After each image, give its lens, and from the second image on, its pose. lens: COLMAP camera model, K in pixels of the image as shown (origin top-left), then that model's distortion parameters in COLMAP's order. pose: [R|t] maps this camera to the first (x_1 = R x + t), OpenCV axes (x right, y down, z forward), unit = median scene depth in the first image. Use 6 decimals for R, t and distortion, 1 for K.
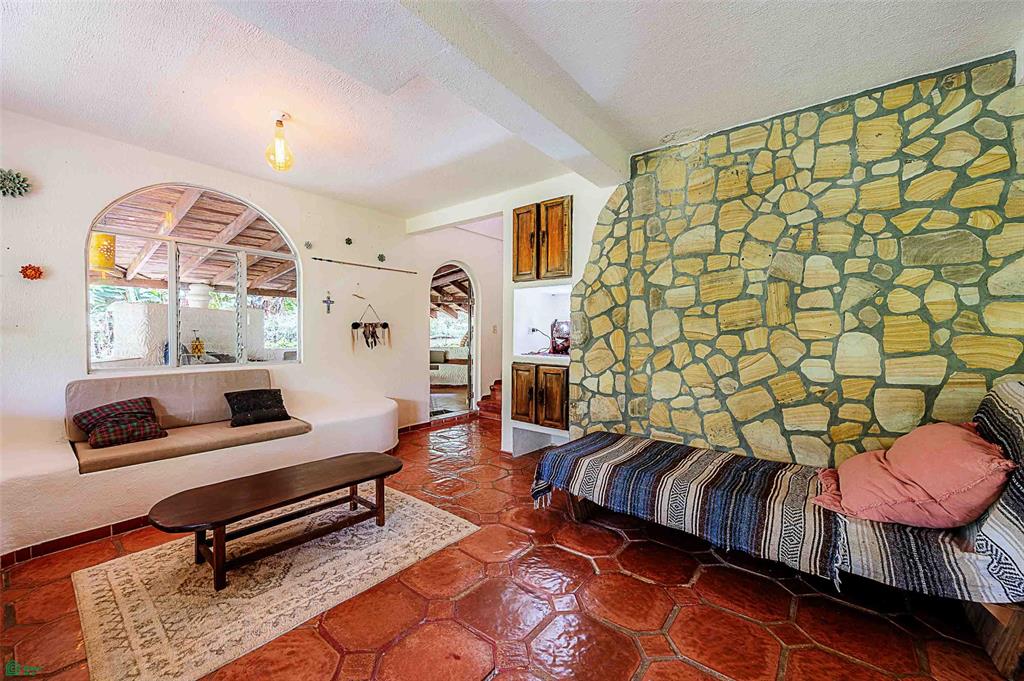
lens RADIAL K [[406.6, 0, 511.9], [0, 406.6, 339.3], [0, 0, 1]] dist [-0.001033, 0.000482]
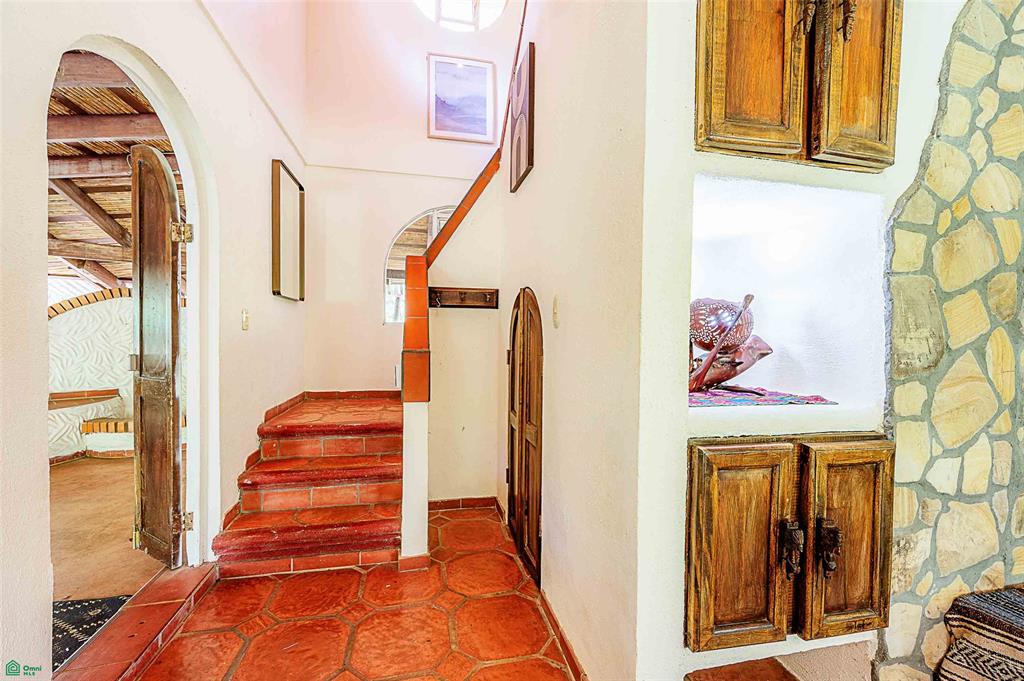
lens RADIAL K [[406.6, 0, 507.2], [0, 406.6, 341.5], [0, 0, 1]] dist [-0.001033, 0.000482]
pose [[0.629541, -0.011675, 0.776880, -0.331936], [0.002479, 0.999912, 0.013018, -0.016453], [-0.776964, -0.006270, 0.629514, 1.071041]]
